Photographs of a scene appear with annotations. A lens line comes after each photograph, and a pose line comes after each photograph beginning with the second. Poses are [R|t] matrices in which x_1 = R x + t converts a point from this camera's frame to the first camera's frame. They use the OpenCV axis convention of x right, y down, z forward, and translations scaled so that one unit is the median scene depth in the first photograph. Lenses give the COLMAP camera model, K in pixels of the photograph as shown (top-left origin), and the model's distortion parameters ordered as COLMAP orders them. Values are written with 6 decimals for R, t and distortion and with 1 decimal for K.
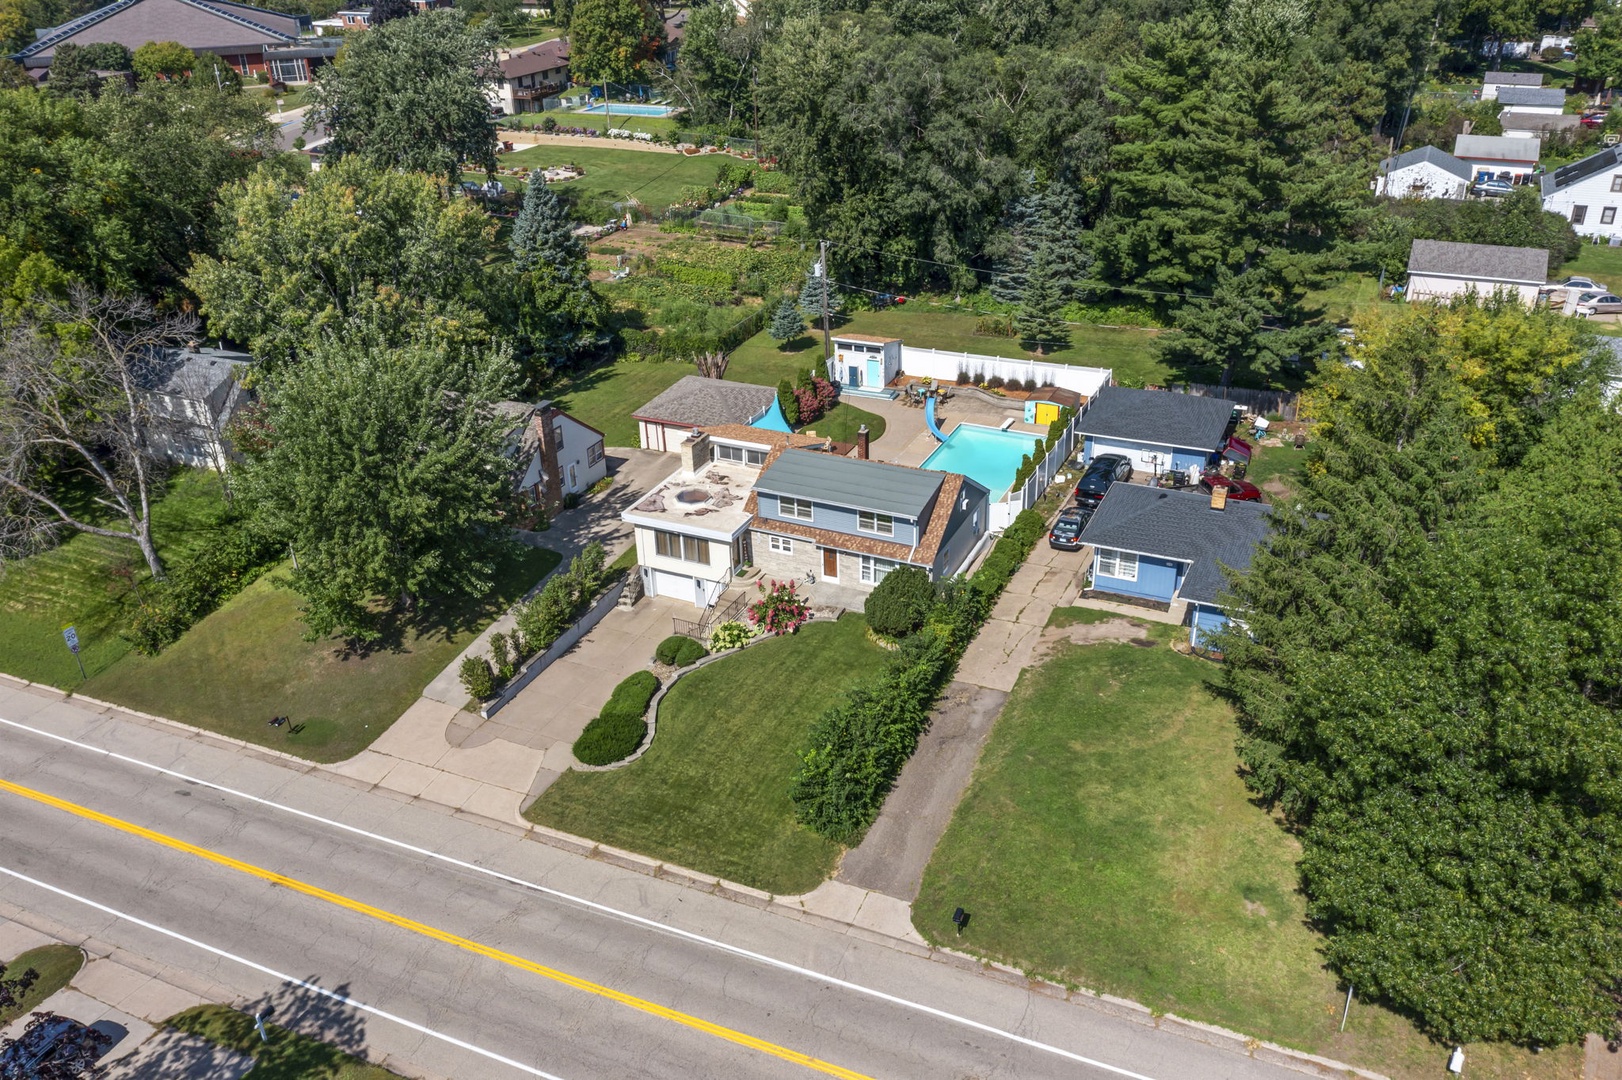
lens RADIAL K [[1302.1, 0, 816.2], [0, 1302.1, 526.8], [0, 0, 1]] dist [-0.007073, 0.044031]
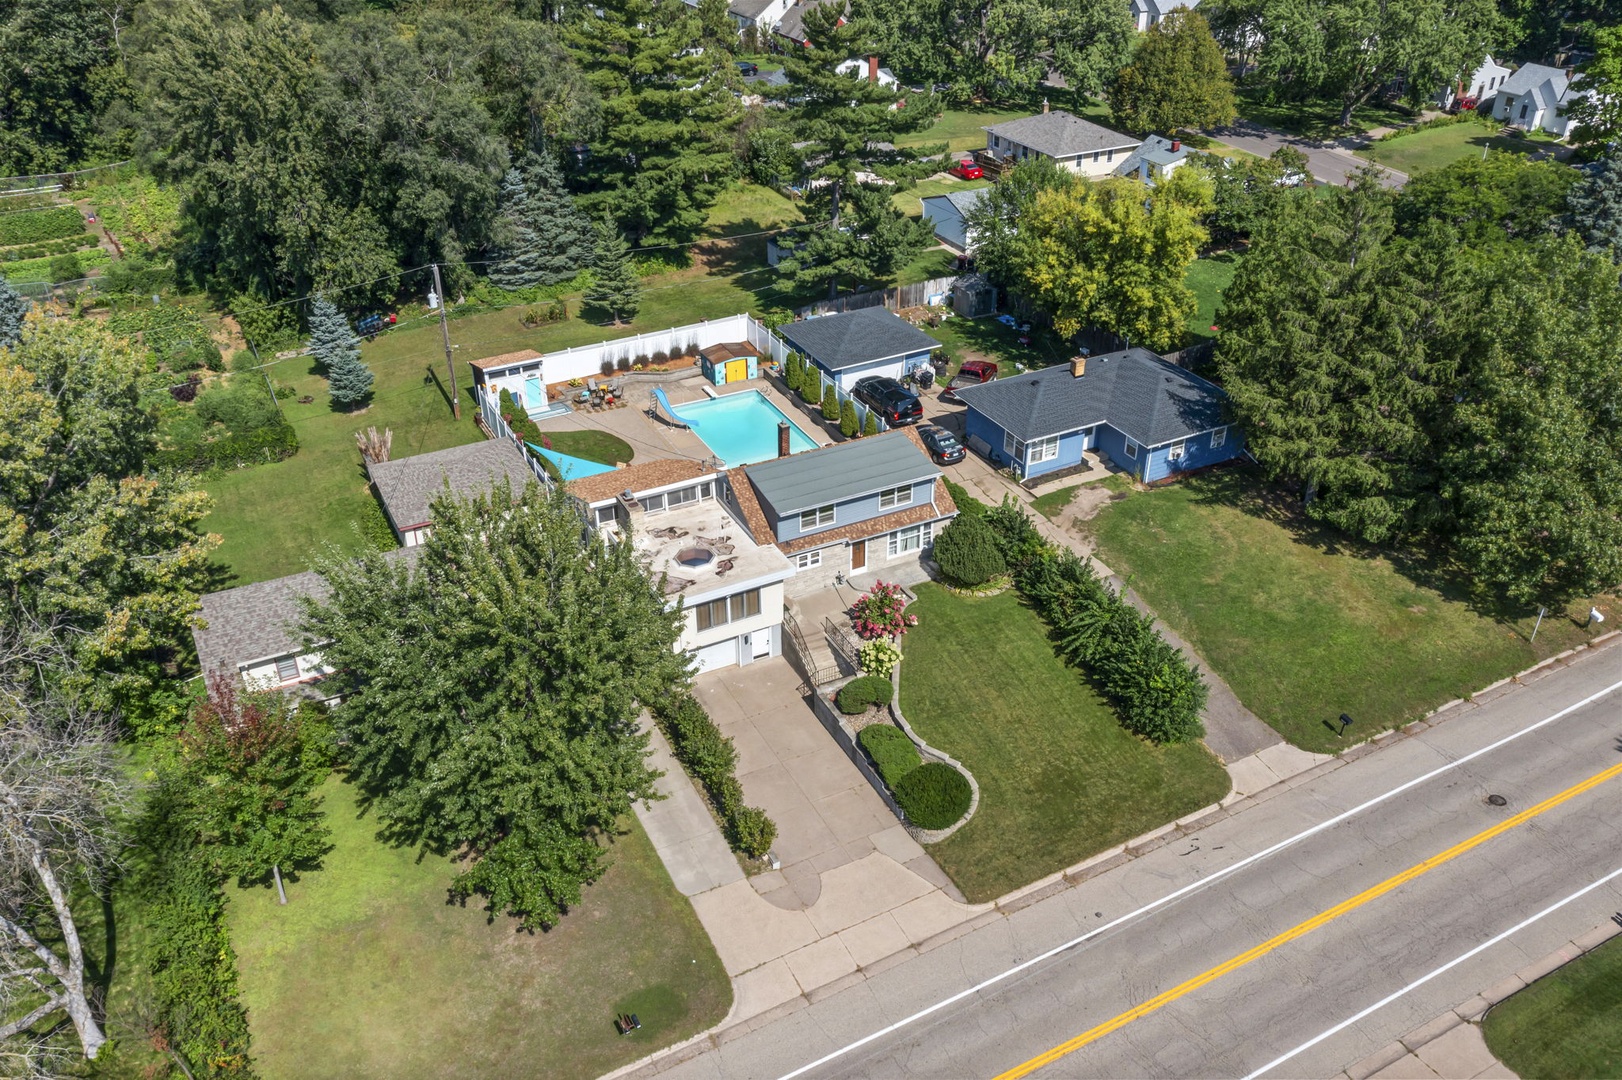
lens RADIAL K [[1302.1, 0, 815.0], [0, 1302.1, 527.7], [0, 0, 1]] dist [-0.007073, 0.044031]
pose [[0.607672, -0.382791, 0.695849, -0.496790], [0.347316, 0.916038, 0.200614, -0.144653], [-0.714217, 0.119773, 0.689600, 0.251632]]
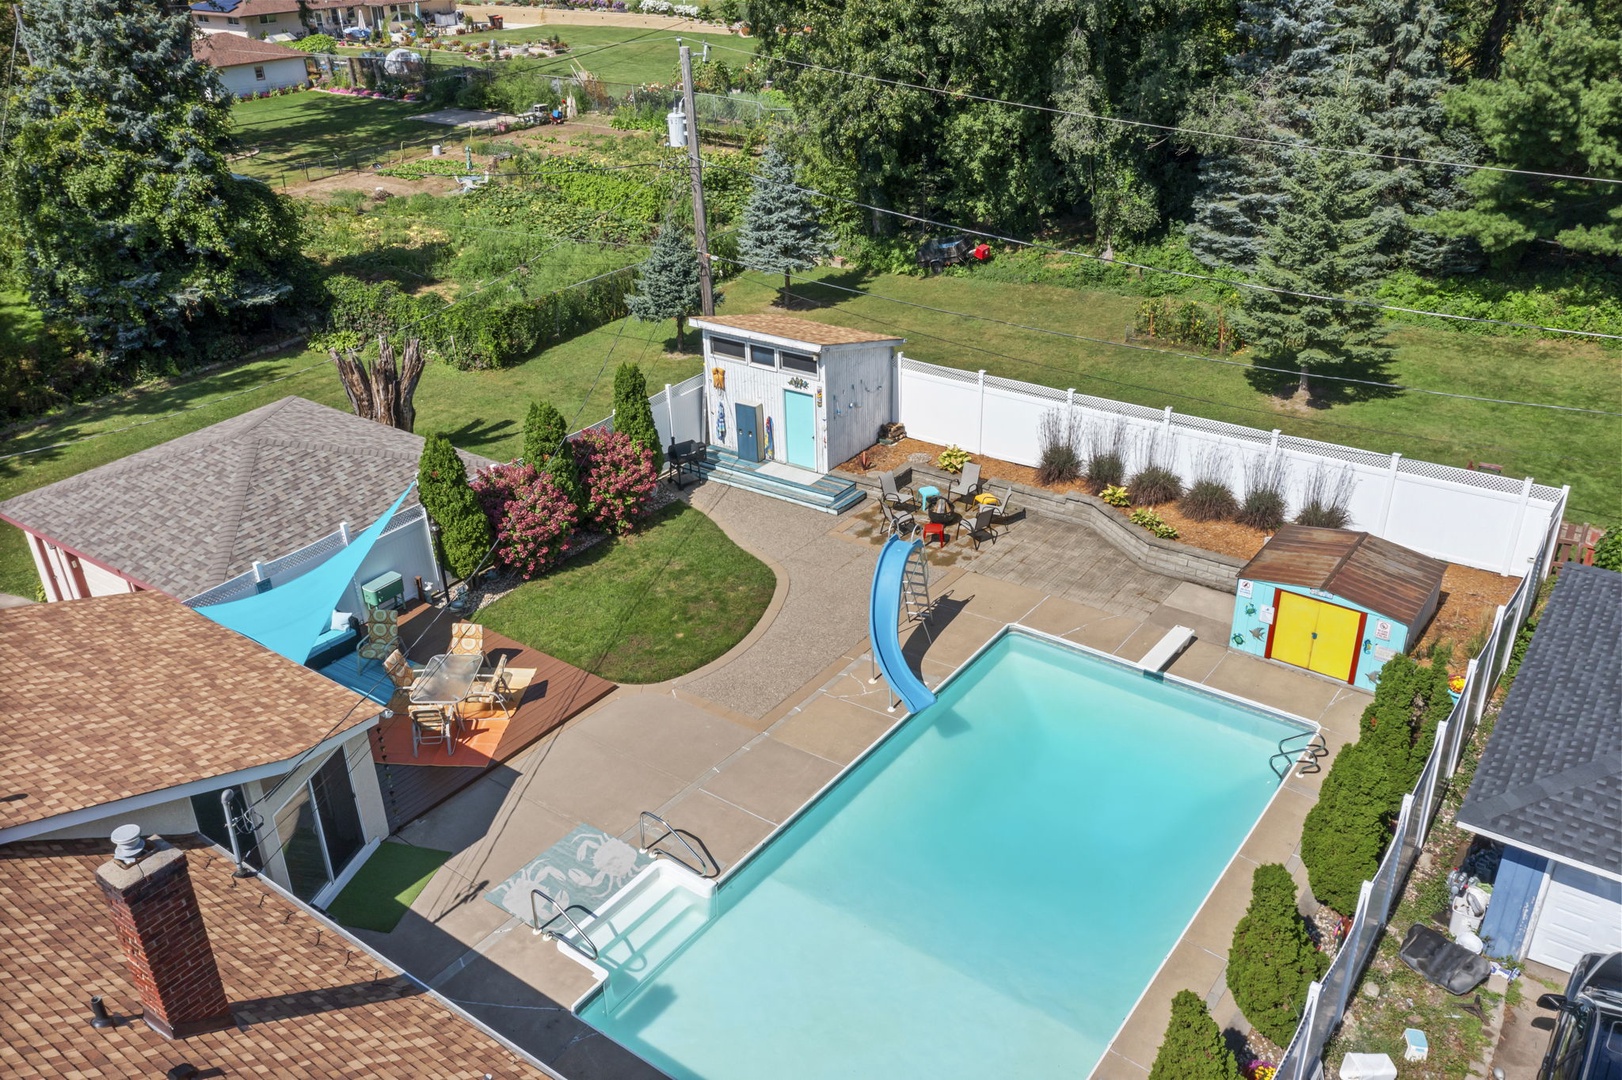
lens RADIAL K [[1302.1, 0, 815.5], [0, 1302.1, 536.0], [0, 0, 1]] dist [-0.007073, 0.044031]
pose [[0.982176, 0.090548, -0.164717, 0.107538], [-0.089460, 0.995892, 0.014029, -0.094112], [0.165311, 0.000956, 0.986241, 0.653975]]
